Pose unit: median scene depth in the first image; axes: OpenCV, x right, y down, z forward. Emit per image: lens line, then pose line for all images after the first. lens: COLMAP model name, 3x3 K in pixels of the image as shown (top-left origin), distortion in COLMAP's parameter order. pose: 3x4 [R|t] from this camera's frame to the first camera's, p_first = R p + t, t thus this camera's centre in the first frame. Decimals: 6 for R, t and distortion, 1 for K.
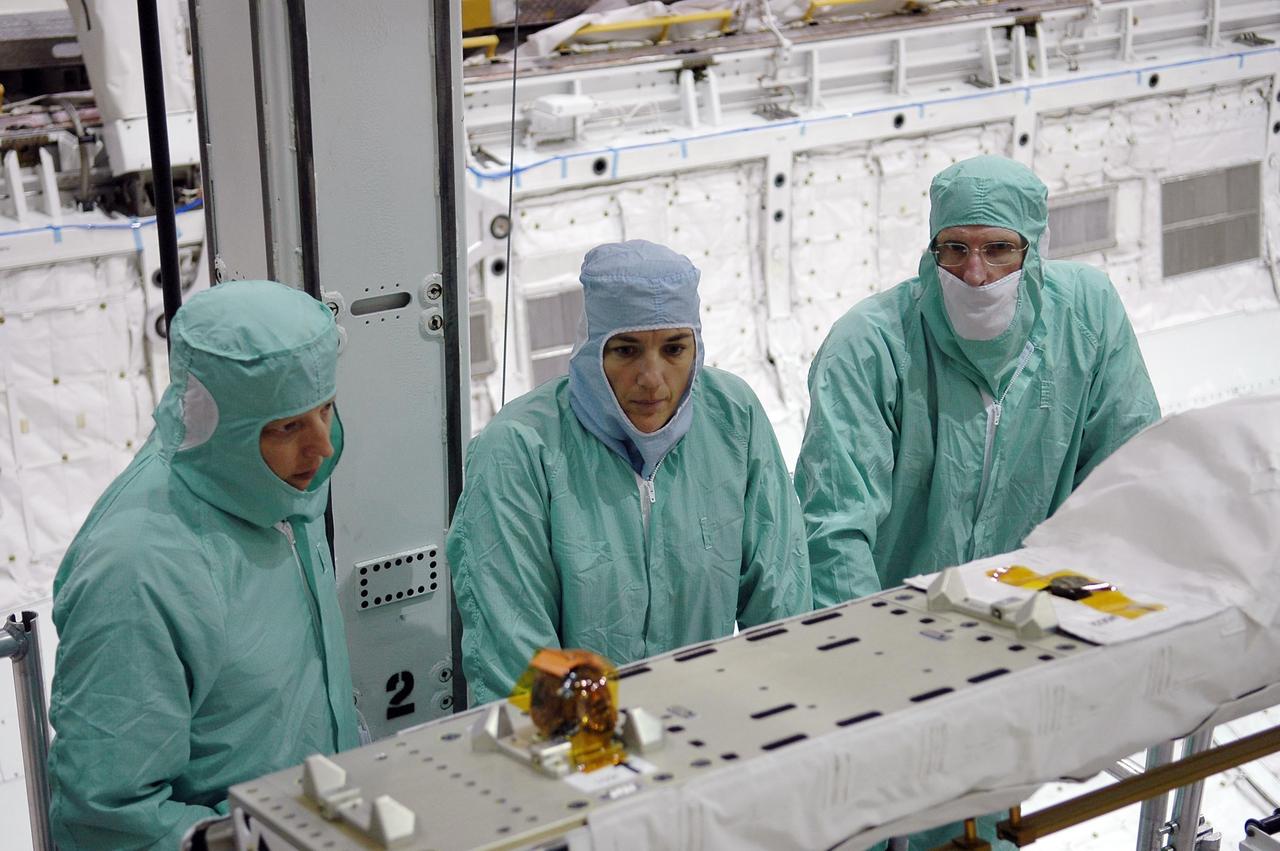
lens RADIAL K [[2137.3, 0, 640.0], [0, 2137.3, 425.5], [0, 0, 1]] dist [0.178810, 0.004697]
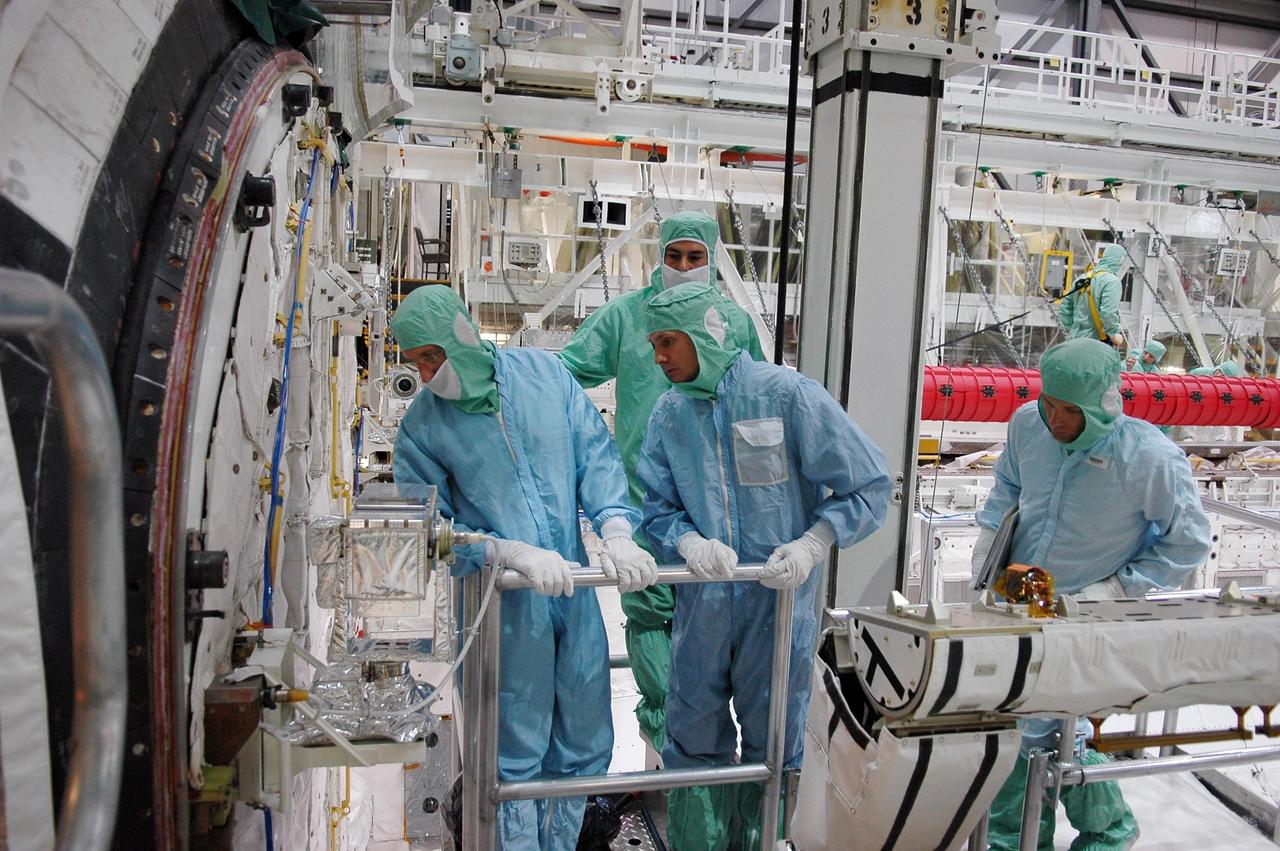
lens RADIAL K [[1004.9, 0, 640.0], [0, 1004.9, 425.5], [0, 0, 1]] dist [-0.031571, -0.009207]
pose [[0.939450, 0.072847, -0.334853, -0.018723], [-0.155710, 0.961189, -0.227750, 0.065753], [0.305266, 0.266100, 0.914332, 0.007567]]
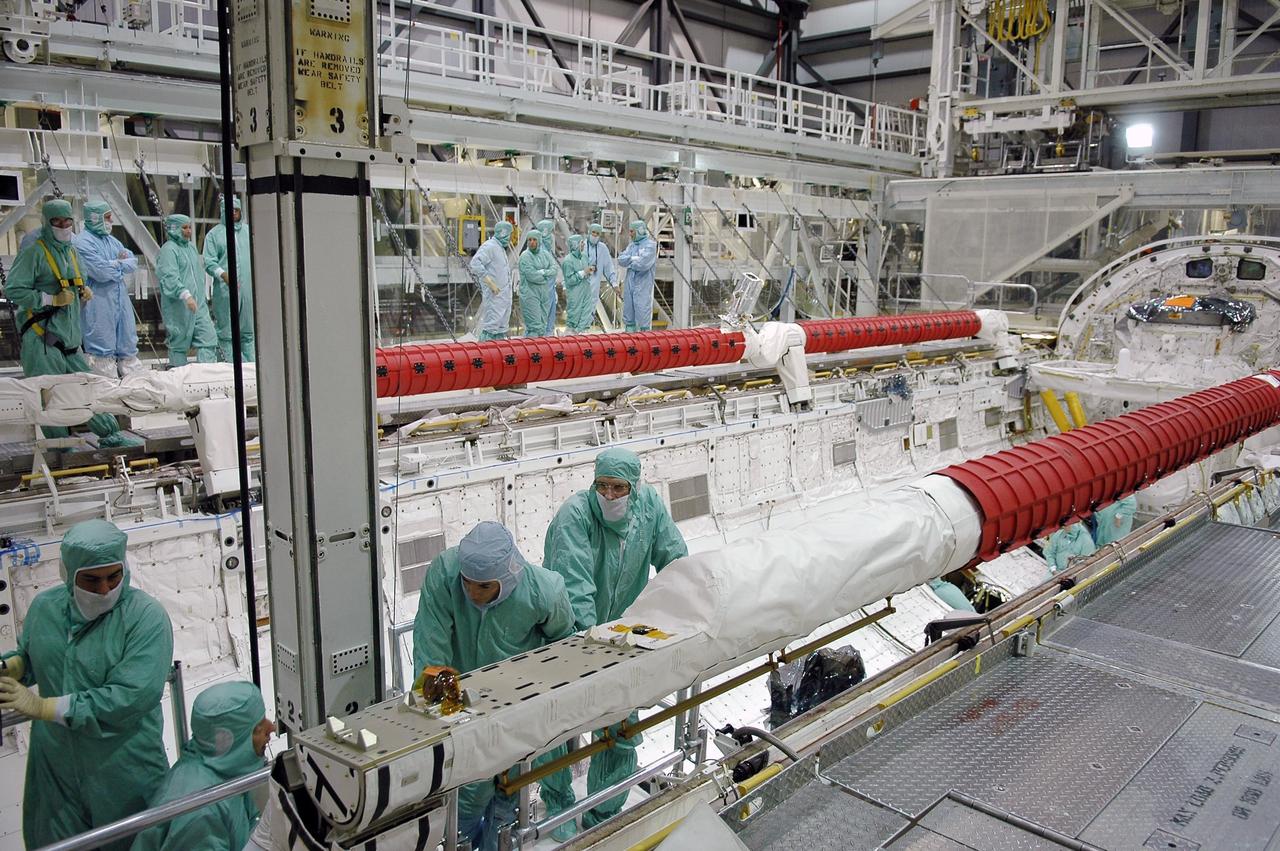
lens RADIAL K [[951.9, 0, 640.0], [0, 951.9, 425.5], [0, 0, 1]] dist [-0.025485, -0.027402]
pose [[0.978582, -0.025802, 0.204235, -0.006025], [0.062578, 0.982449, -0.175722, 0.011061], [-0.196117, 0.184739, 0.963021, -0.031607]]
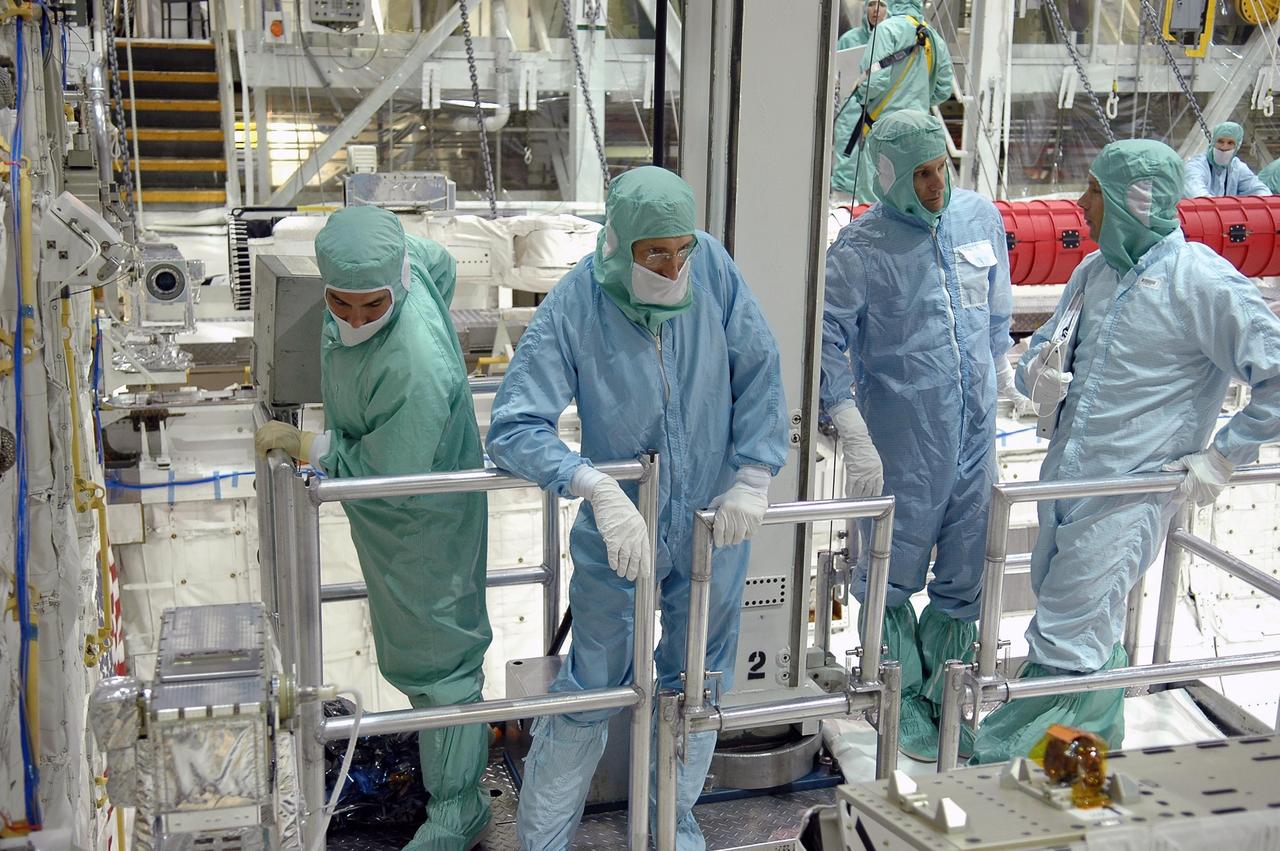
lens RADIAL K [[1605.7, 0, 640.0], [0, 1605.7, 425.5], [0, 0, 1]] dist [0.080678, 0.022232]
pose [[0.961477, 0.079661, -0.263088, -0.011588], [-0.111783, 0.987686, -0.109457, 0.014859], [0.251129, 0.134649, 0.958543, -0.045565]]
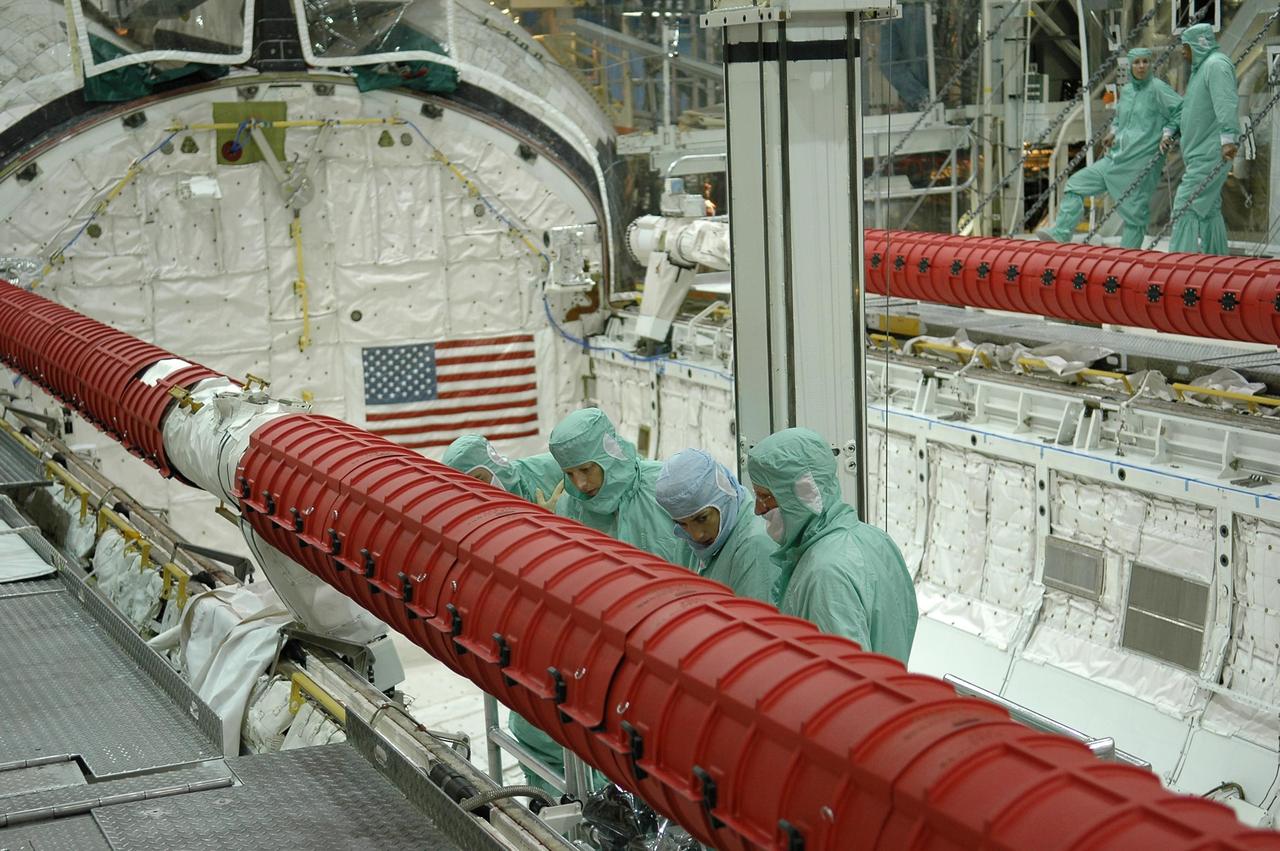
lens RADIAL K [[2137.3, 0, 640.0], [0, 2137.3, 425.5], [0, 0, 1]] dist [0.178810, 0.004697]
pose [[-0.216508, 0.131917, -0.967327, 1.904974], [-0.309340, 0.930506, 0.196132, -0.442133], [0.925977, 0.341698, -0.160654, 1.229935]]
